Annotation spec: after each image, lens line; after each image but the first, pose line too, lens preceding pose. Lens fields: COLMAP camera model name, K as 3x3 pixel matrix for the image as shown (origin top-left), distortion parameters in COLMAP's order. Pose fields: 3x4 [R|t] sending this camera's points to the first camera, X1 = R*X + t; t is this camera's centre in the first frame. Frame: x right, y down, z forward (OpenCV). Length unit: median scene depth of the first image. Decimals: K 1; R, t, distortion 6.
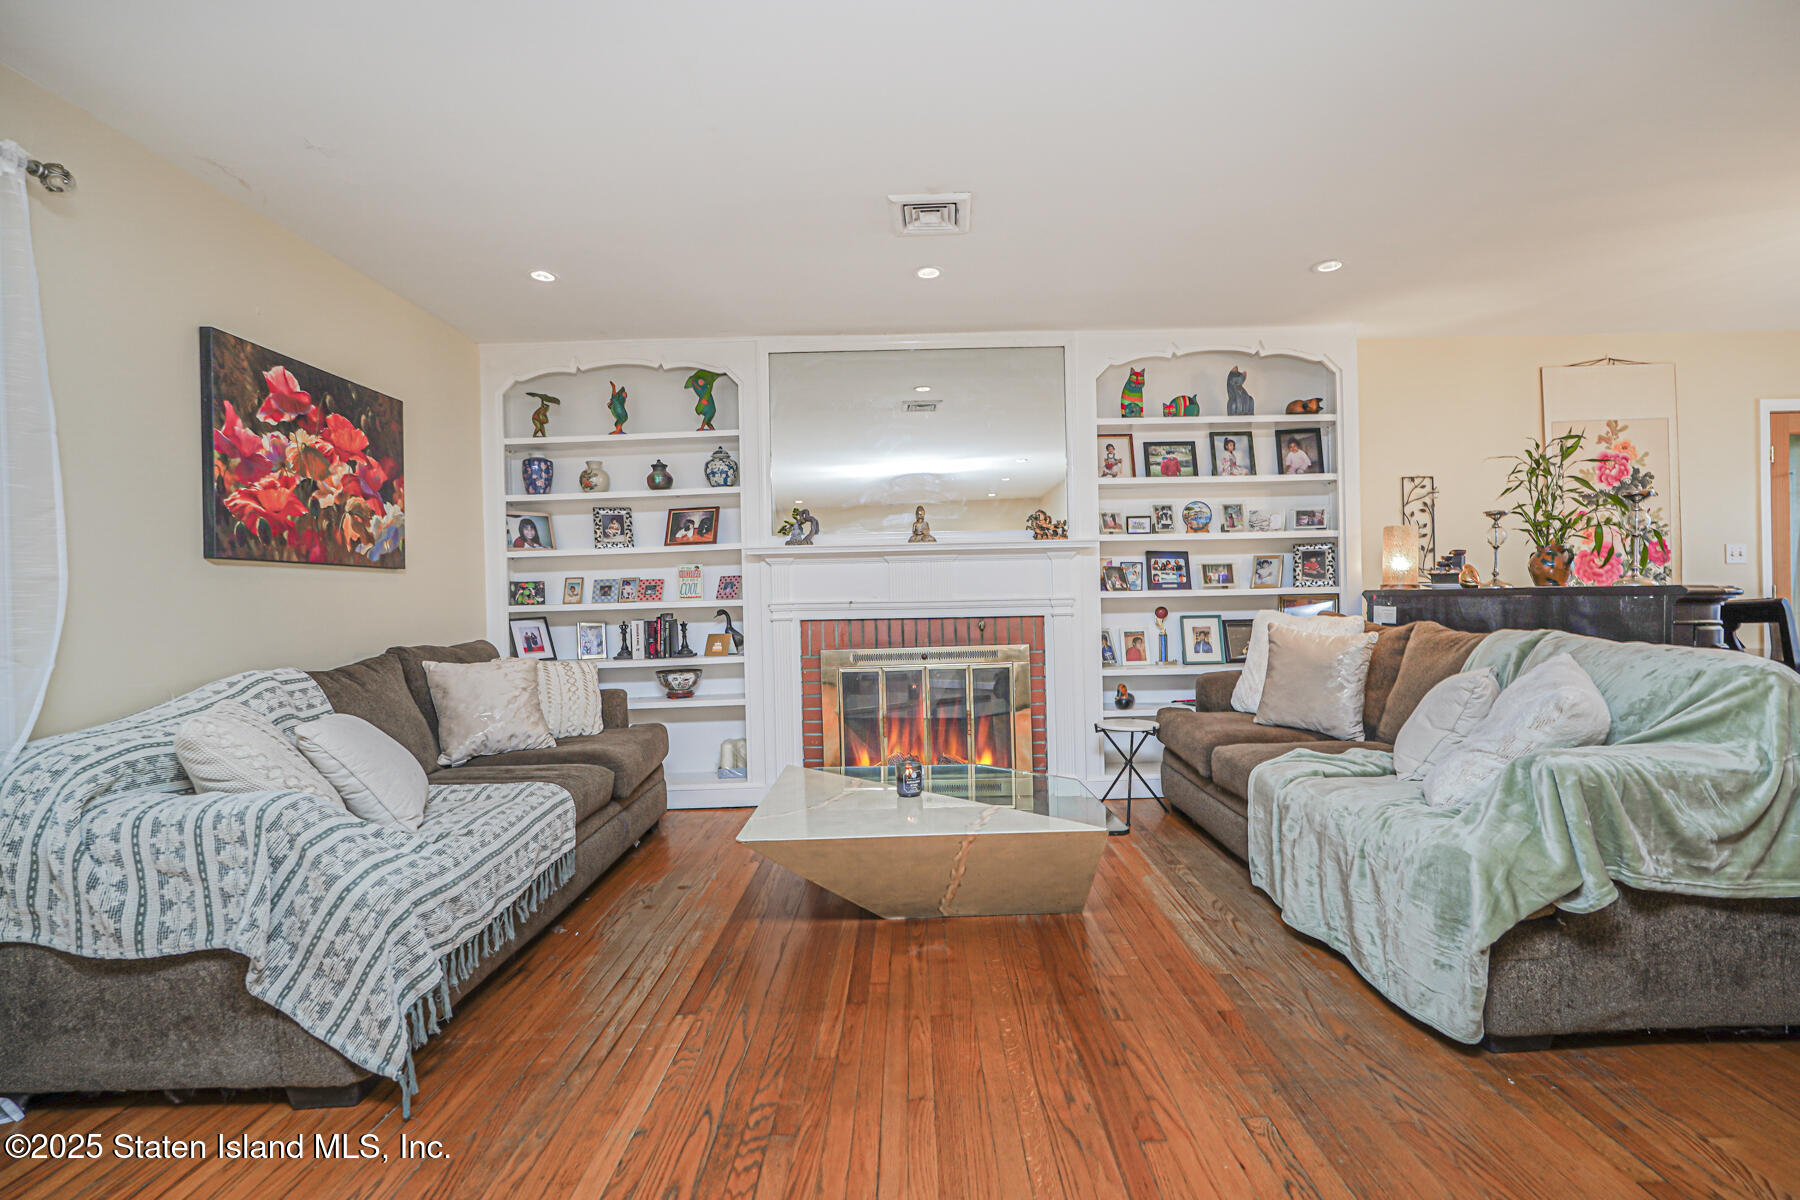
lens RADIAL K [[820.8, 0, 900.0], [0, 820.8, 600.0], [0, 0, 1]] dist [0.000845, 0.000027]
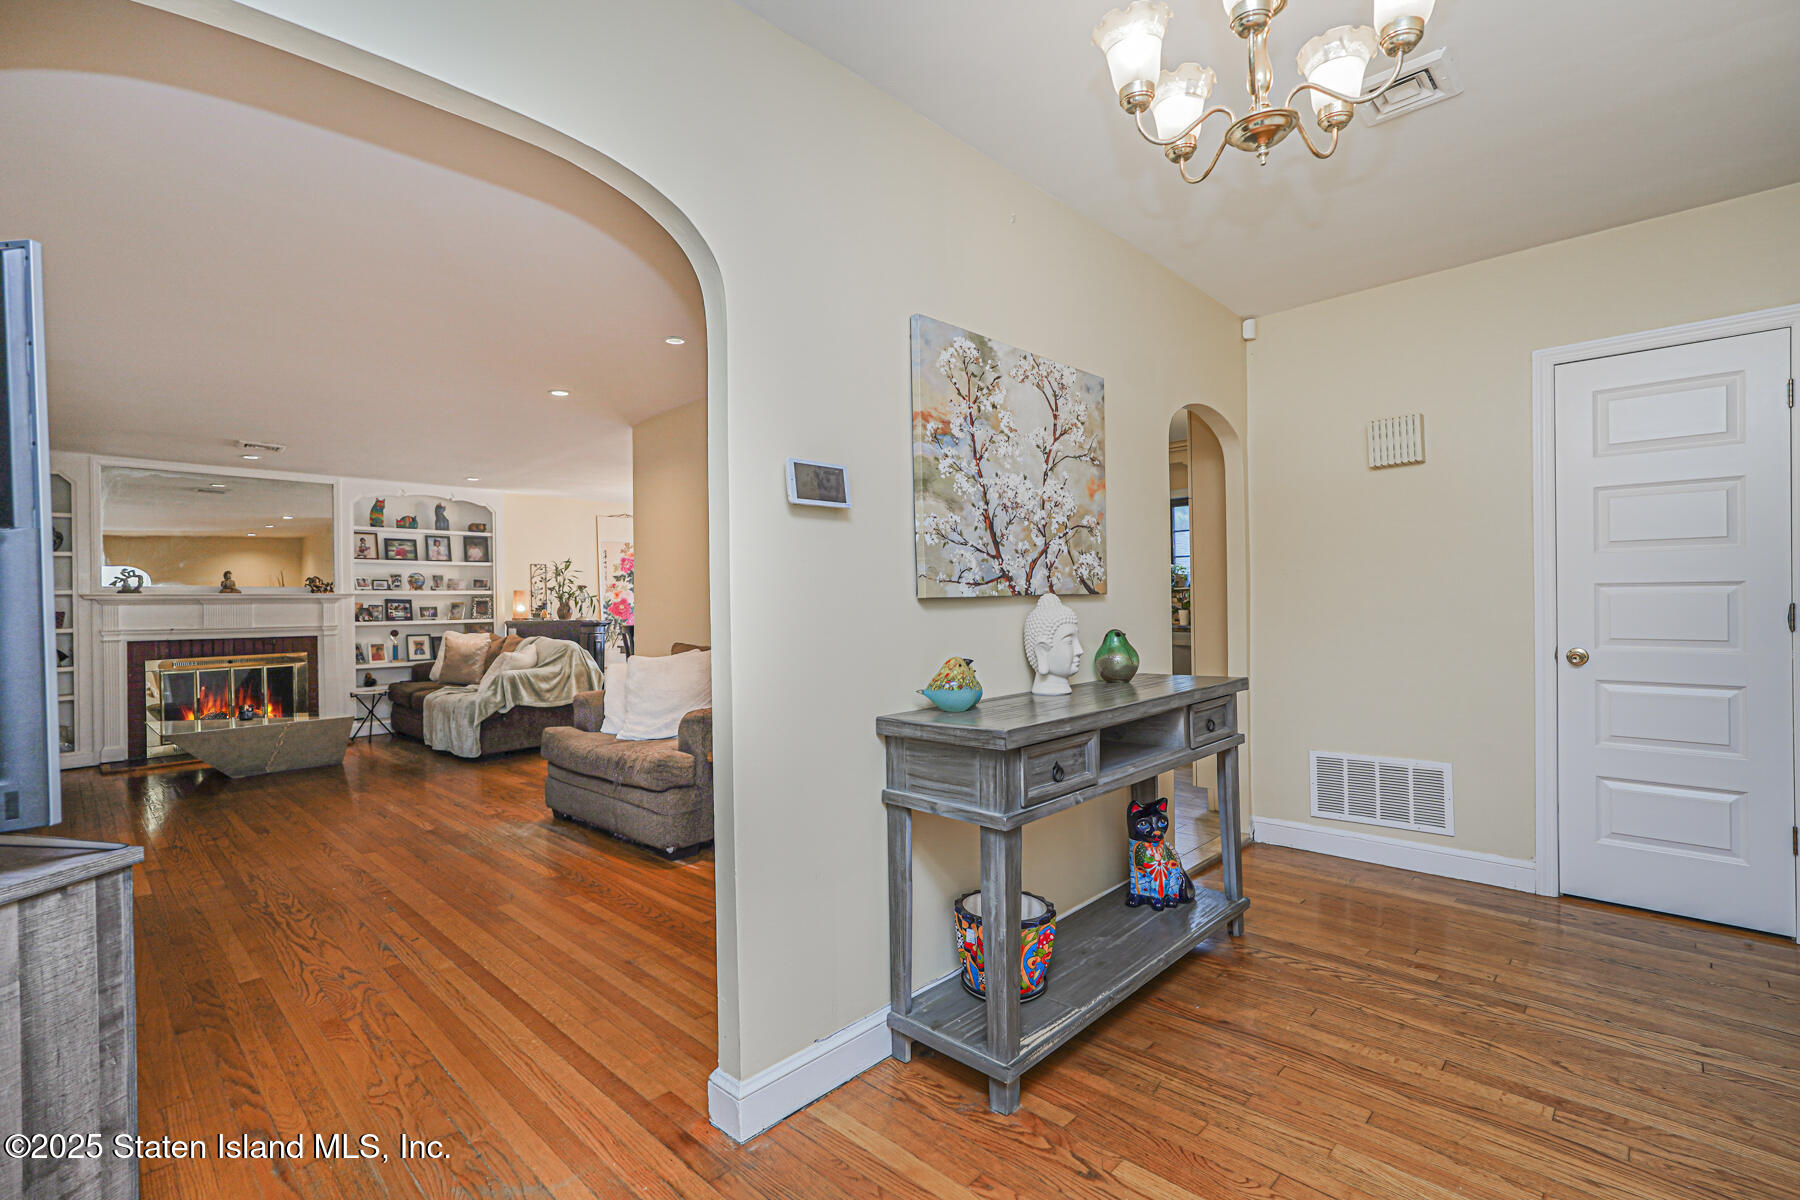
lens RADIAL K [[820.8, 0, 900.0], [0, 820.8, 600.0], [0, 0, 1]] dist [0.000845, 0.000027]
pose [[0.686287, 0.014346, 0.727189, -0.242096], [0.006076, 0.999657, -0.025455, -0.005394], [-0.727306, 0.021888, 0.685965, -1.088258]]
